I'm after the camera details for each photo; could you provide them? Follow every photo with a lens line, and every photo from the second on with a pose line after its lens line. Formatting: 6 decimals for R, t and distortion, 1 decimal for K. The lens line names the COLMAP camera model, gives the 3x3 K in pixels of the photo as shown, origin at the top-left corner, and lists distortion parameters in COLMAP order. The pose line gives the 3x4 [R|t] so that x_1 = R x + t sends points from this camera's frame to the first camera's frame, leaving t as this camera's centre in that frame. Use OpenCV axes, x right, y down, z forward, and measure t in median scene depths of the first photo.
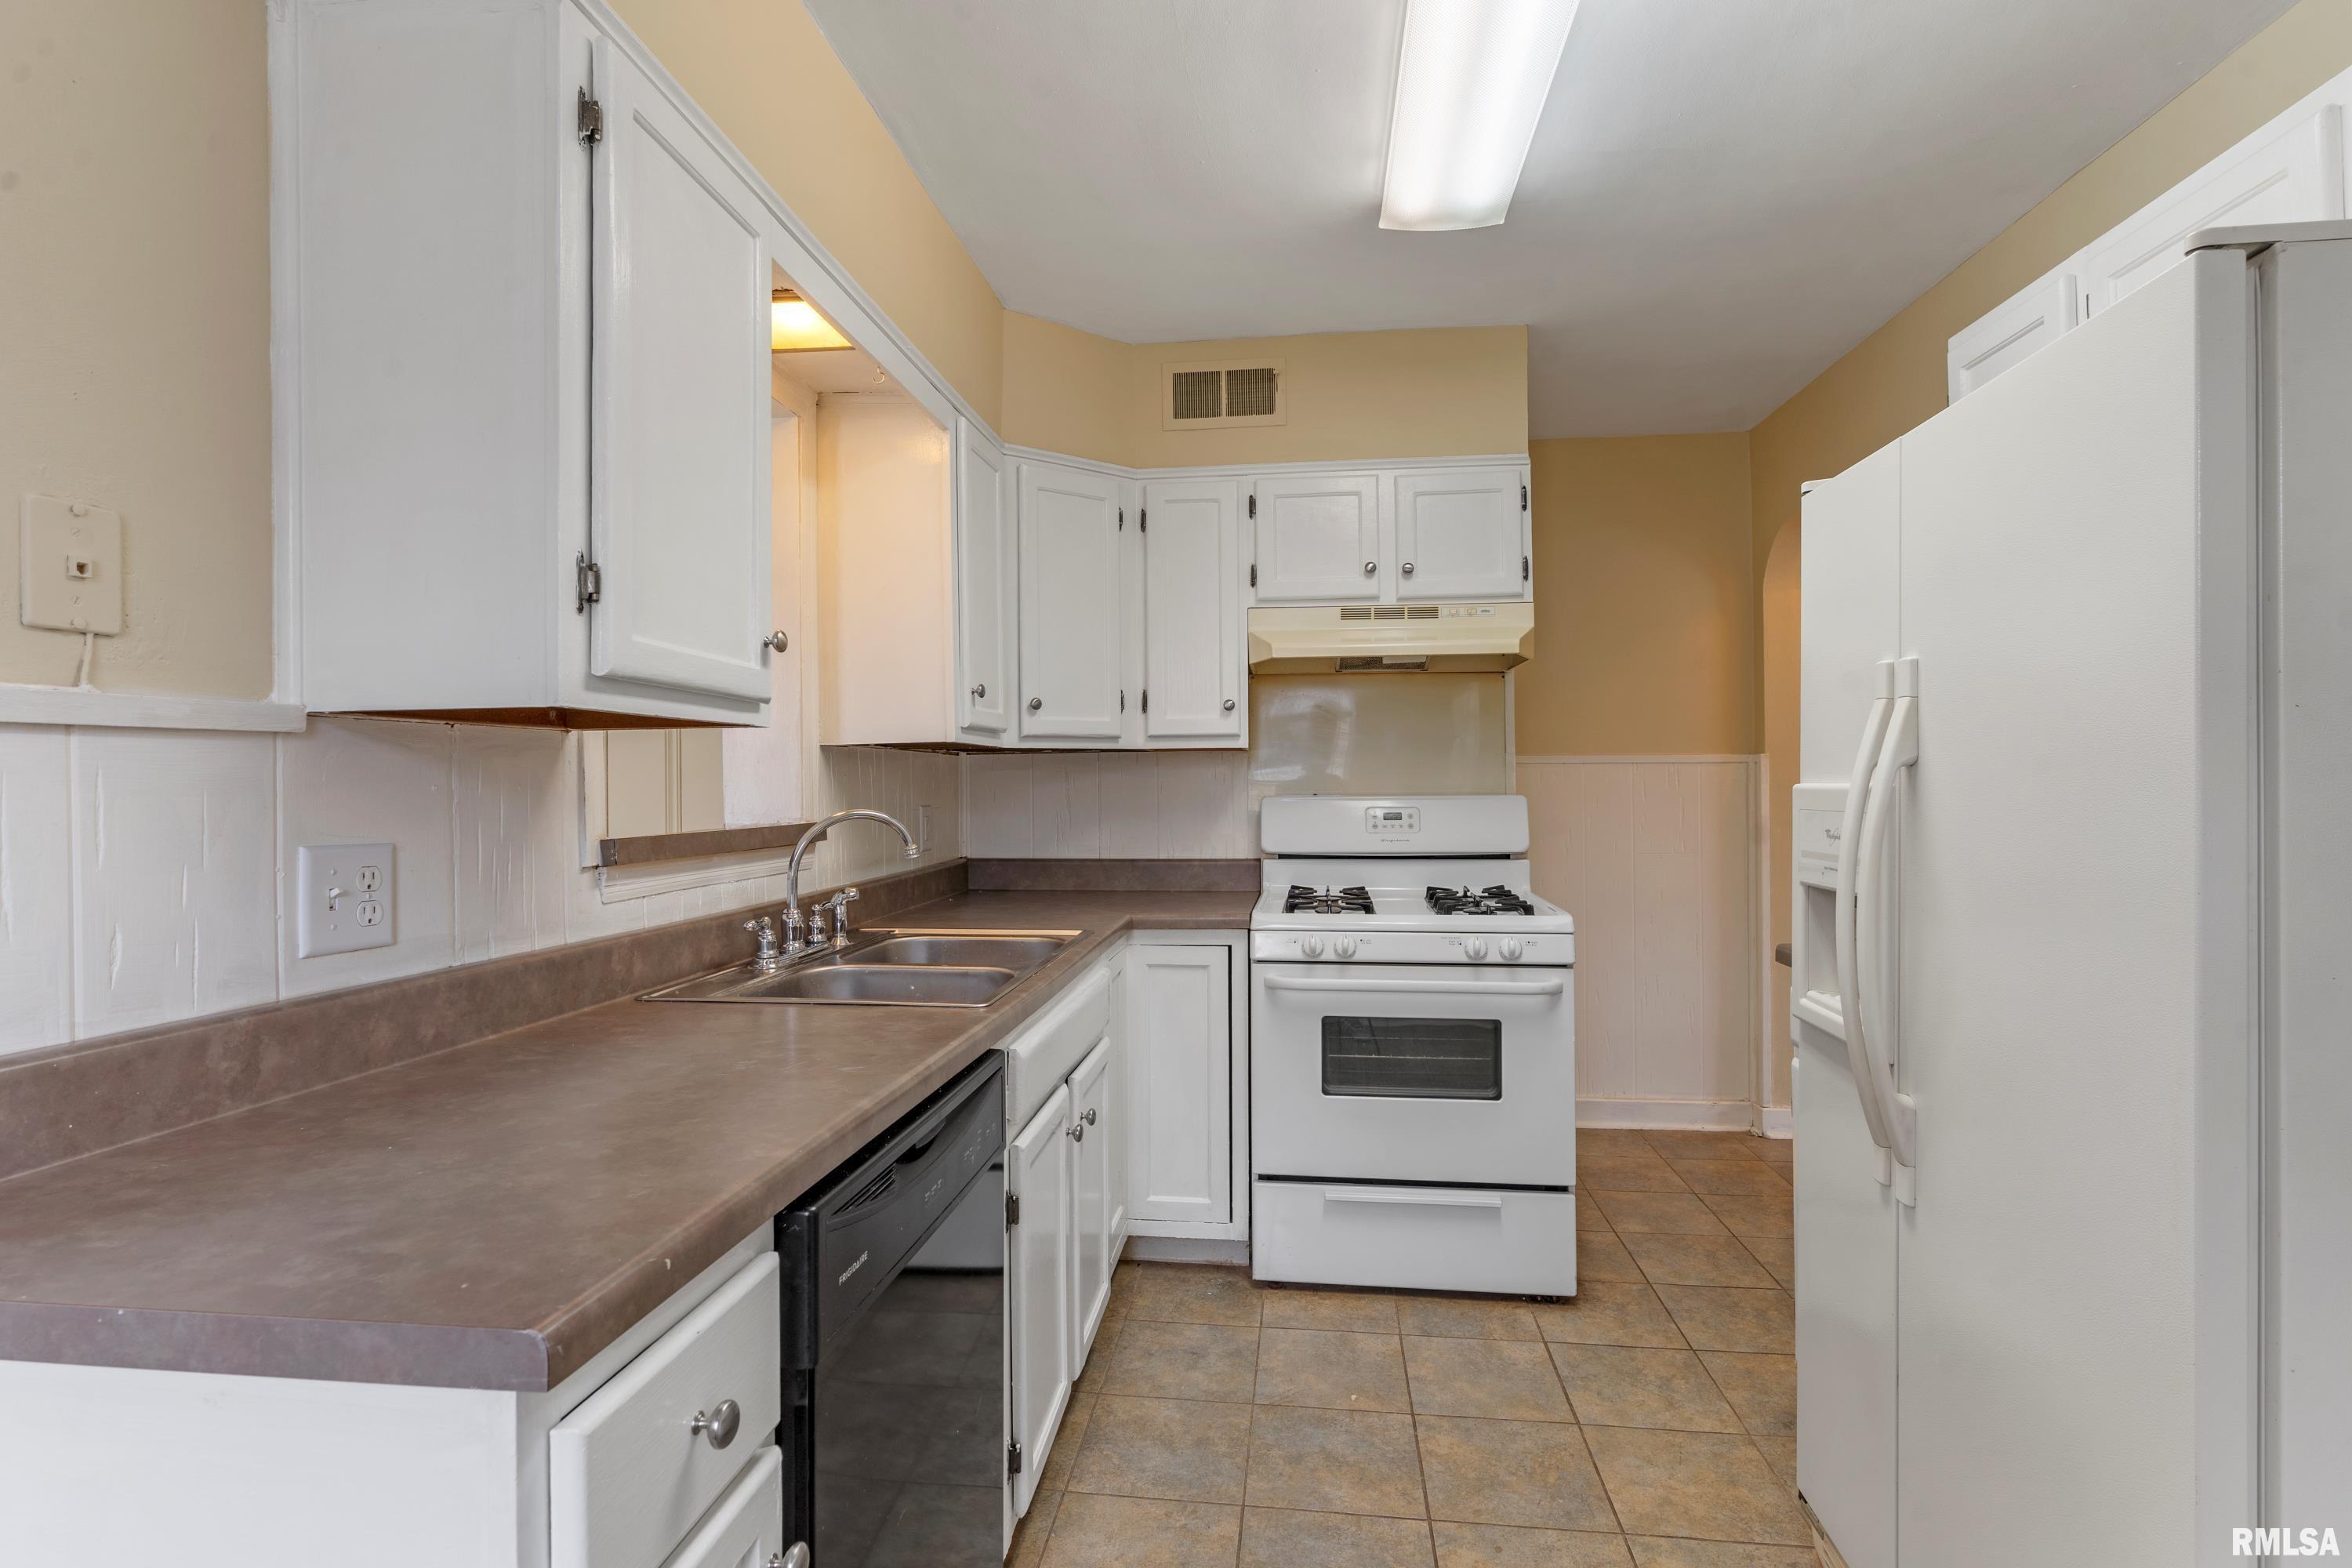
lens RADIAL K [[1114.6, 0, 1176.3], [0, 1114.6, 773.5], [0, 0, 1]] dist [-0.007611, 0.001898]
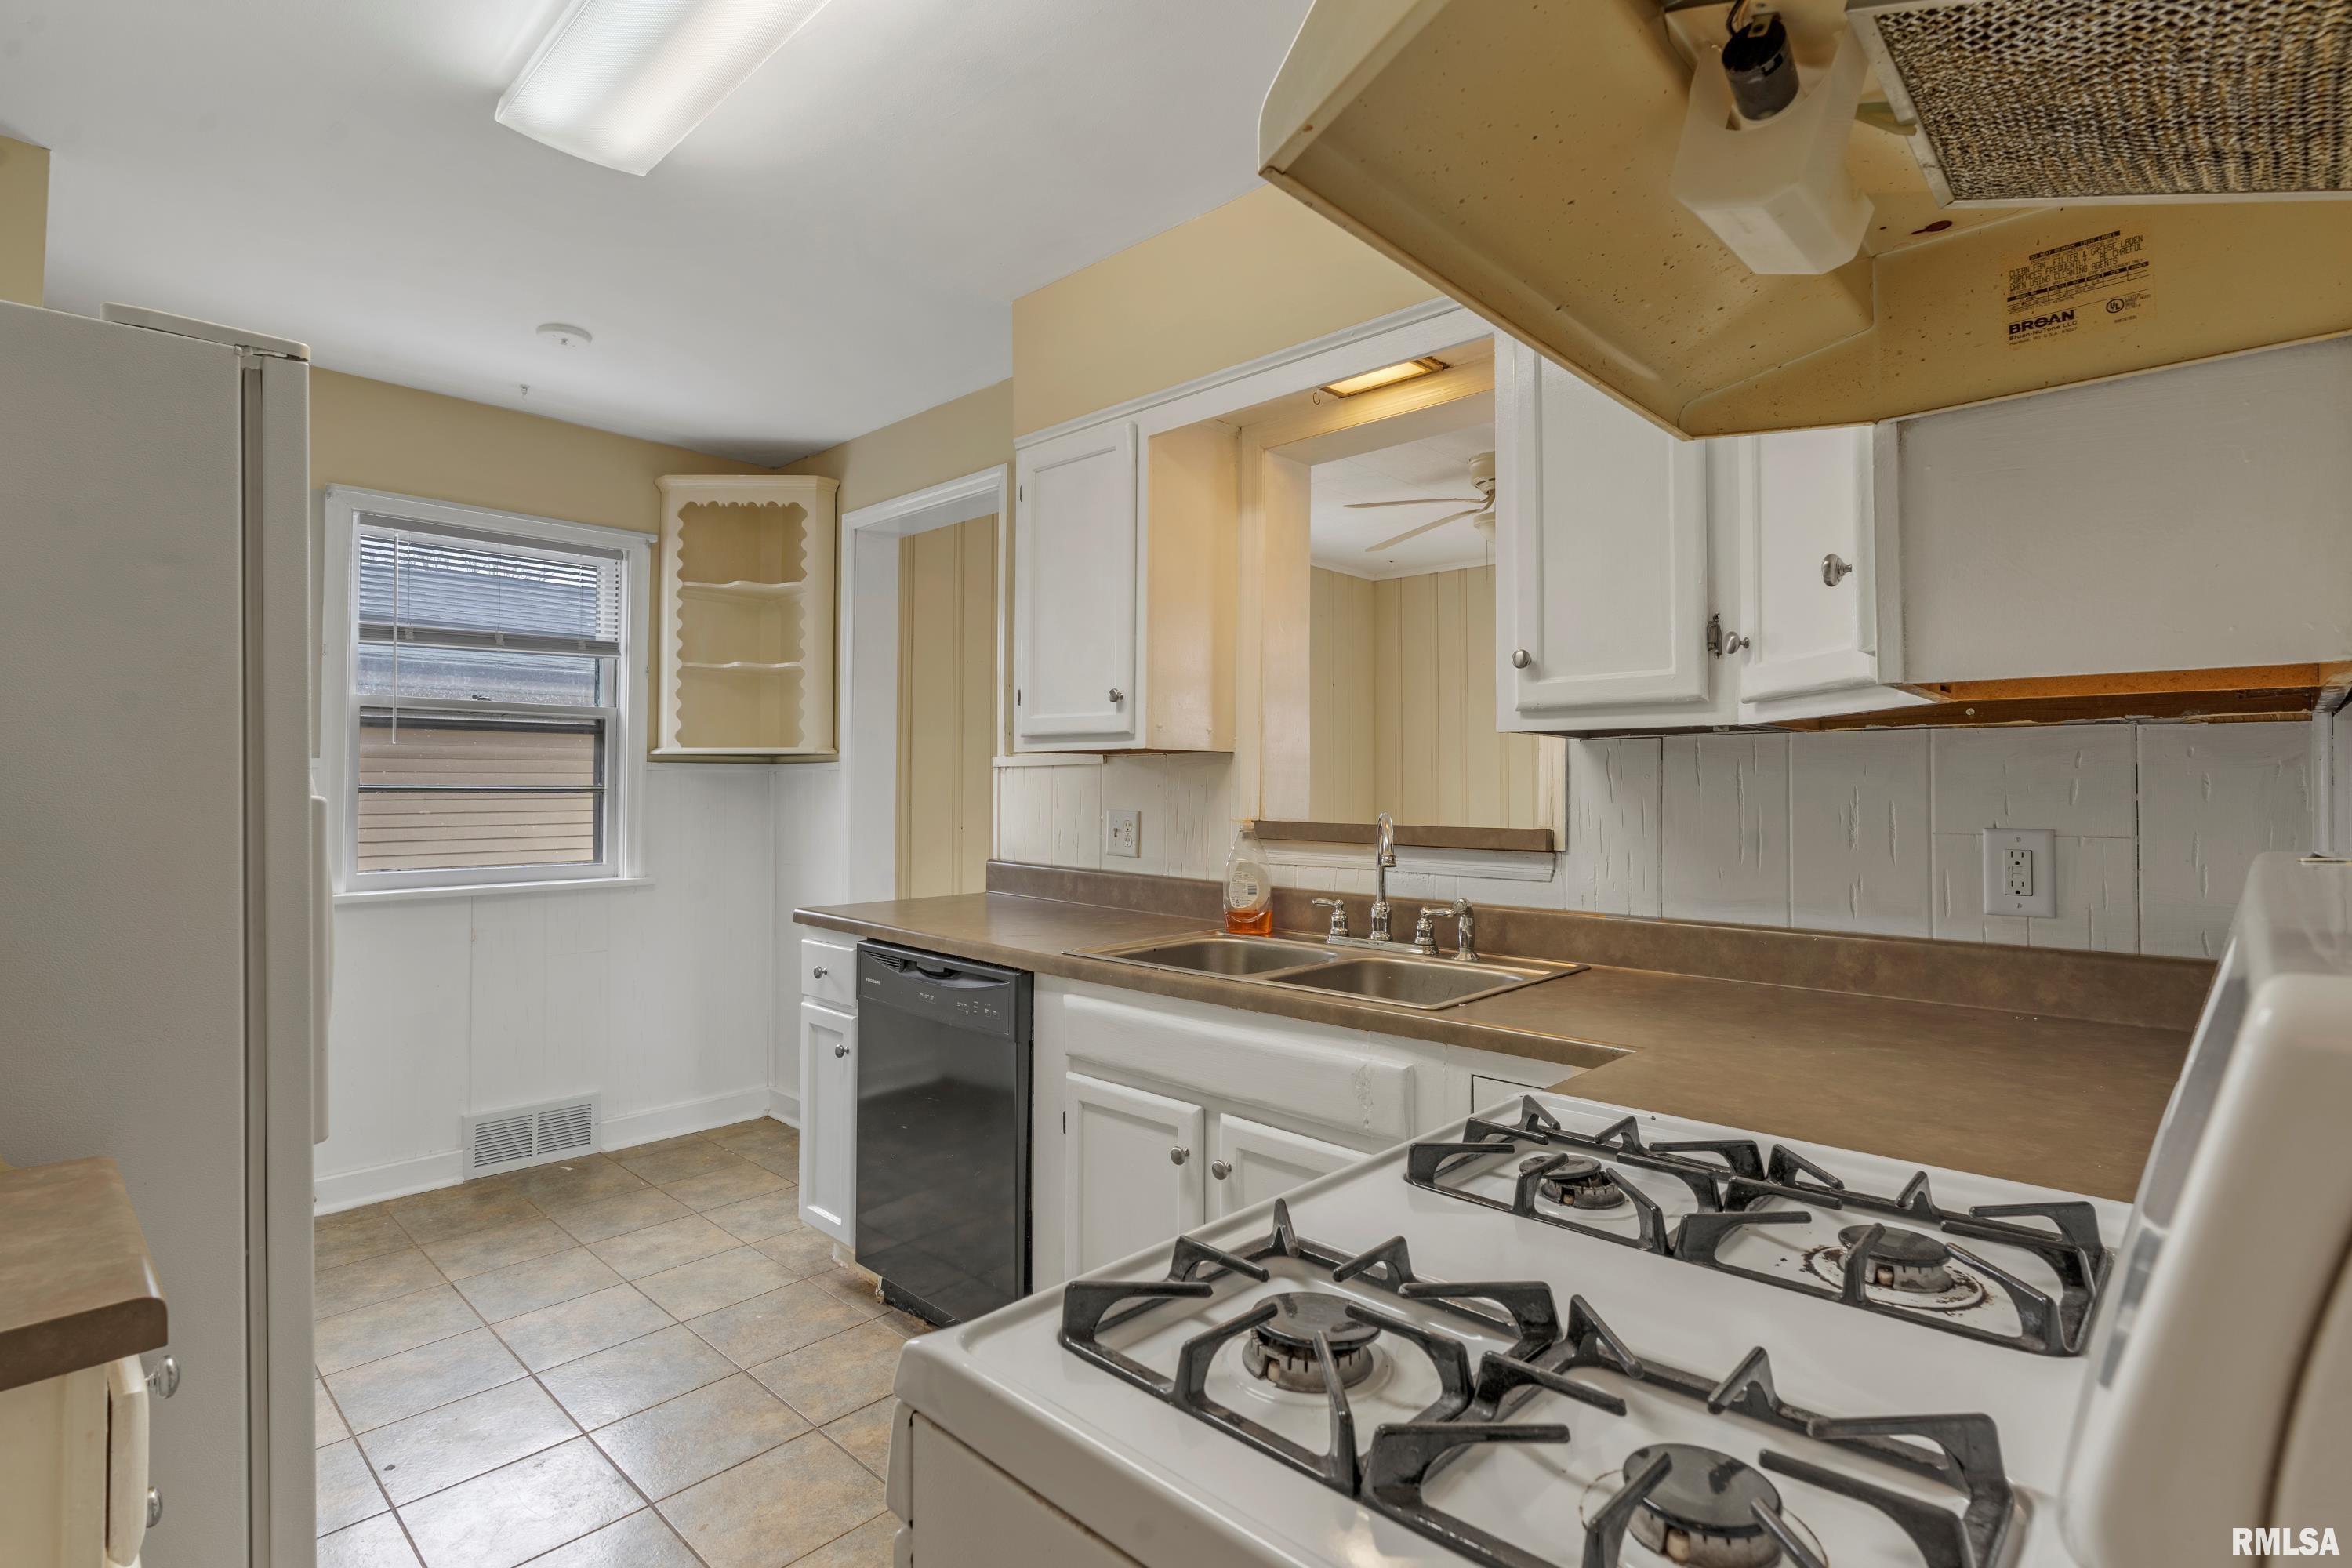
lens RADIAL K [[1114.6, 0, 1155.4], [0, 1114.6, 773.6], [0, 0, 1]] dist [-0.007611, 0.001898]
pose [[-0.598698, 0.019224, -0.800744, 0.600274], [0.024280, 0.999688, 0.005847, -0.014925], [0.800607, -0.015941, -0.598978, 1.345008]]
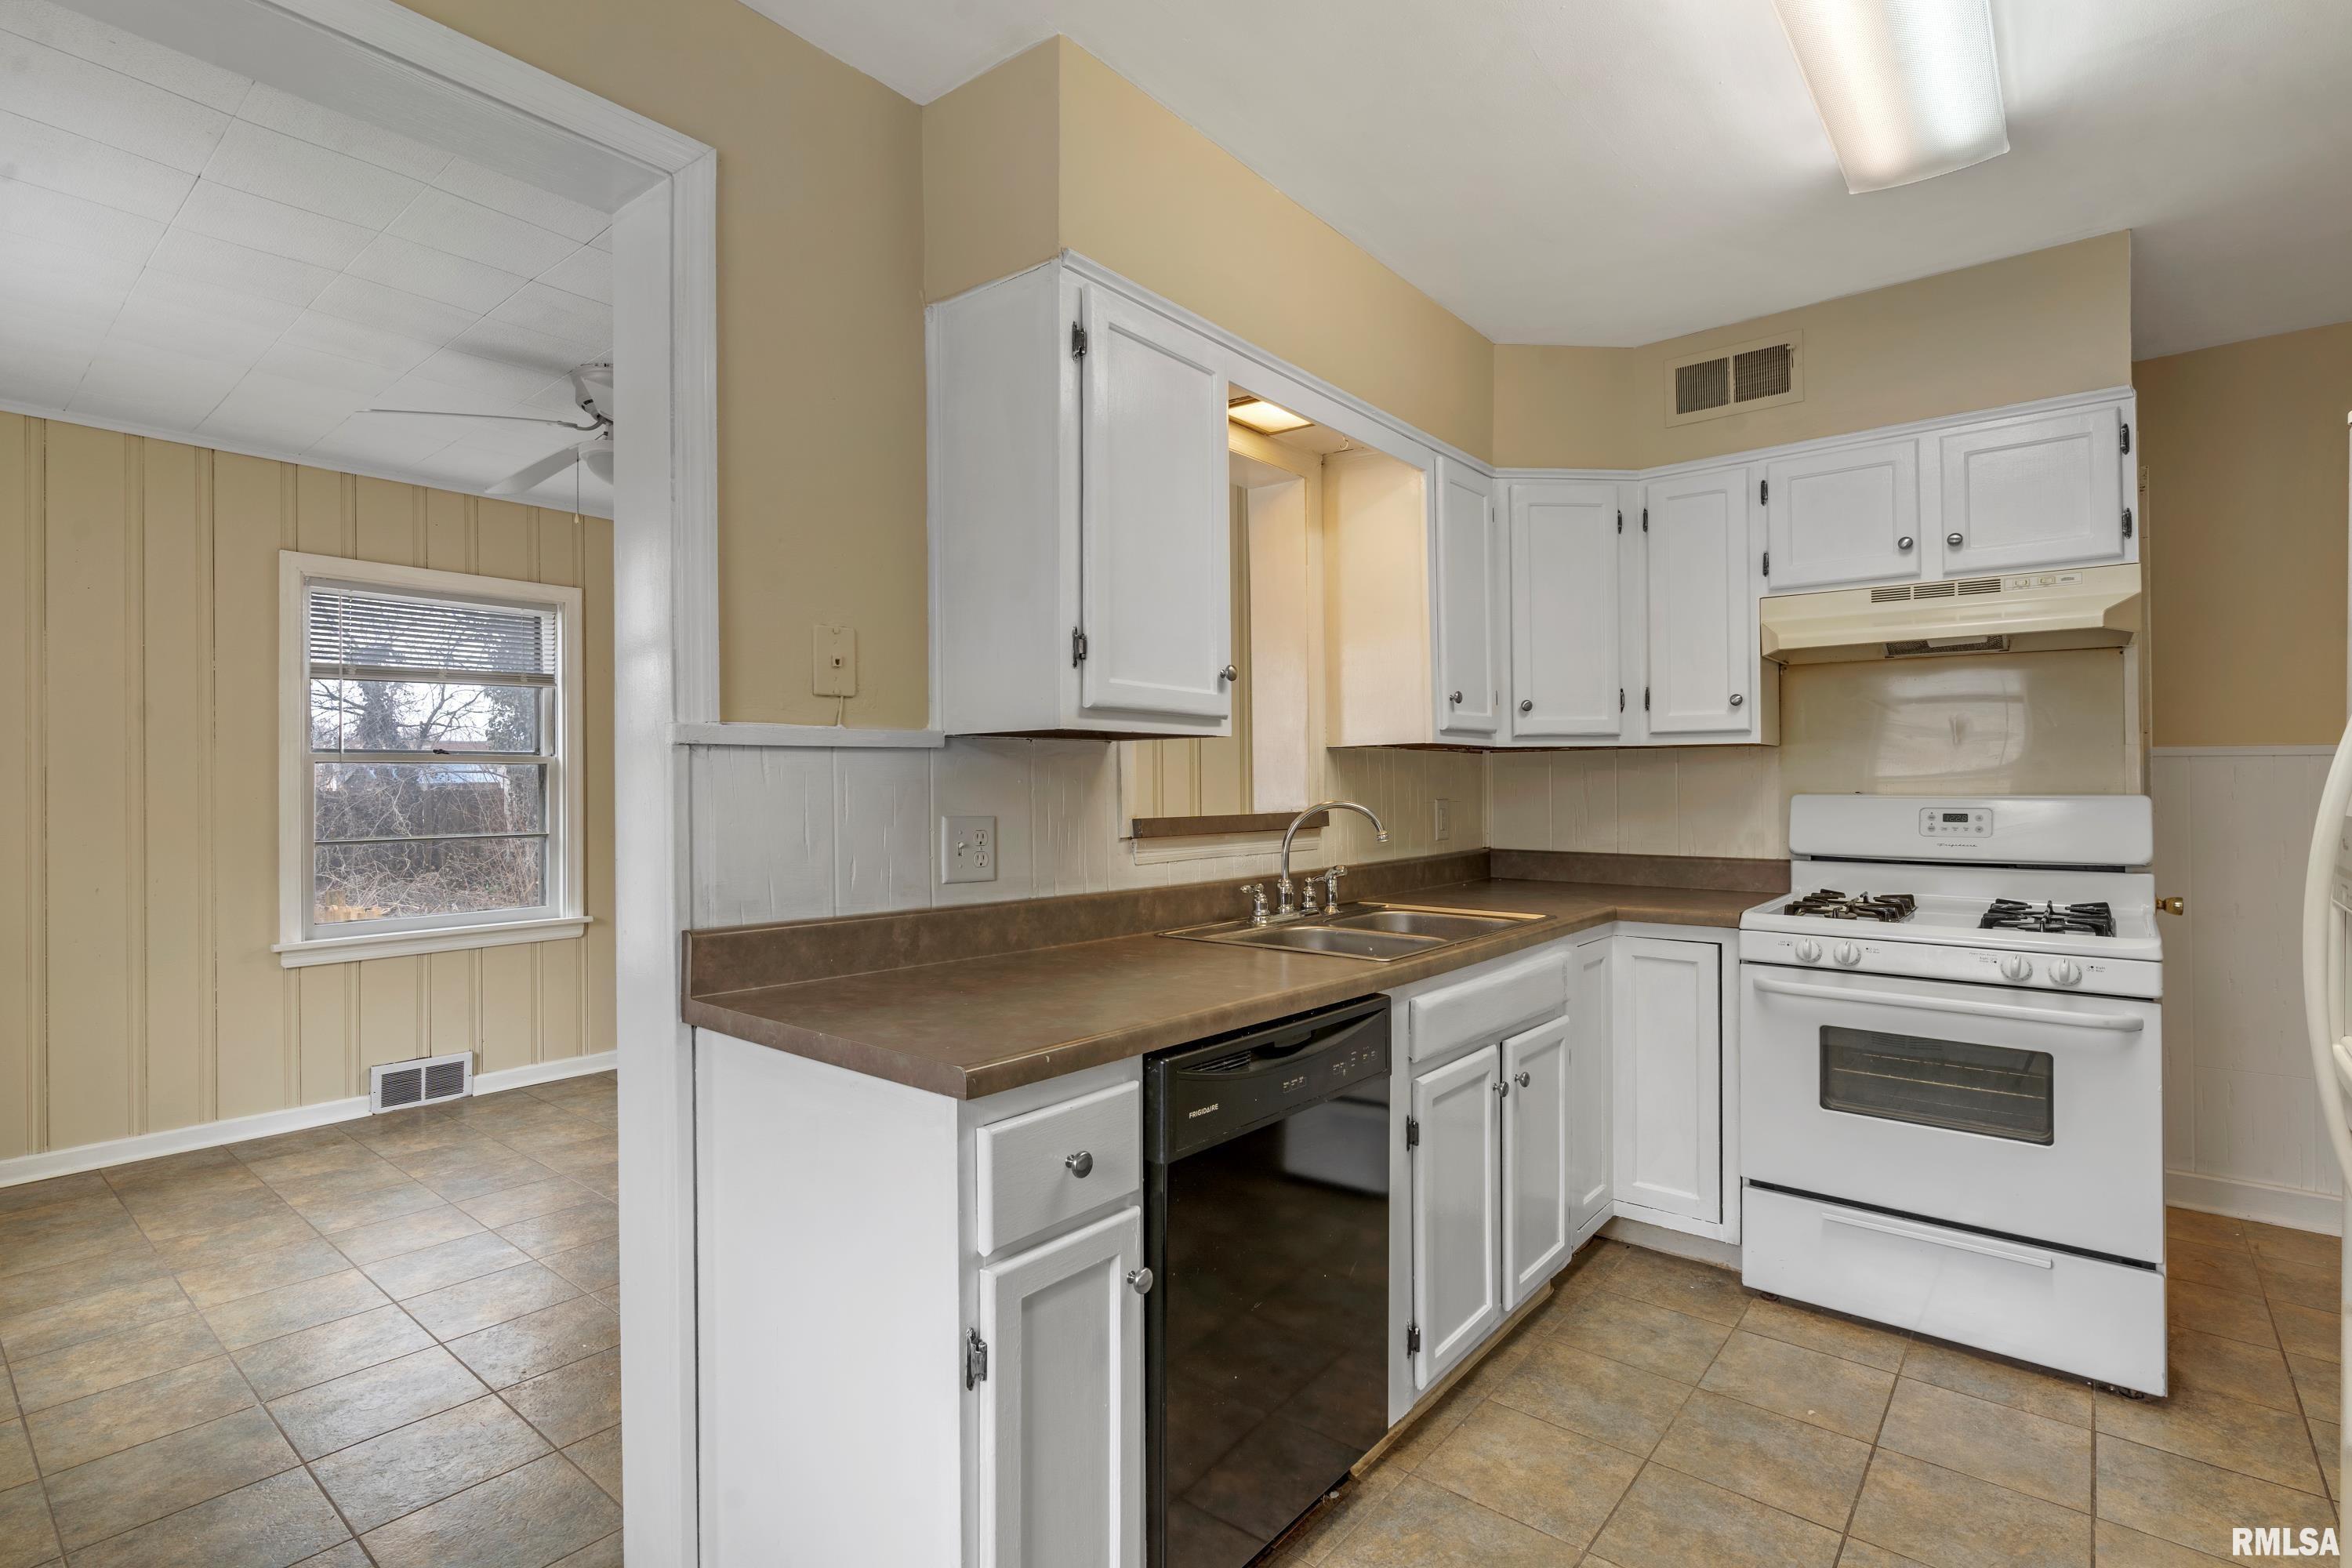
lens RADIAL K [[1114.6, 0, 1171.3], [0, 1114.6, 778.3], [0, 0, 1]] dist [-0.007611, 0.001898]
pose [[0.838408, 0.001744, -0.545040, 0.209827], [0.002496, 0.999972, 0.007039, -0.001032], [0.545037, -0.007262, 0.838381, -0.109000]]
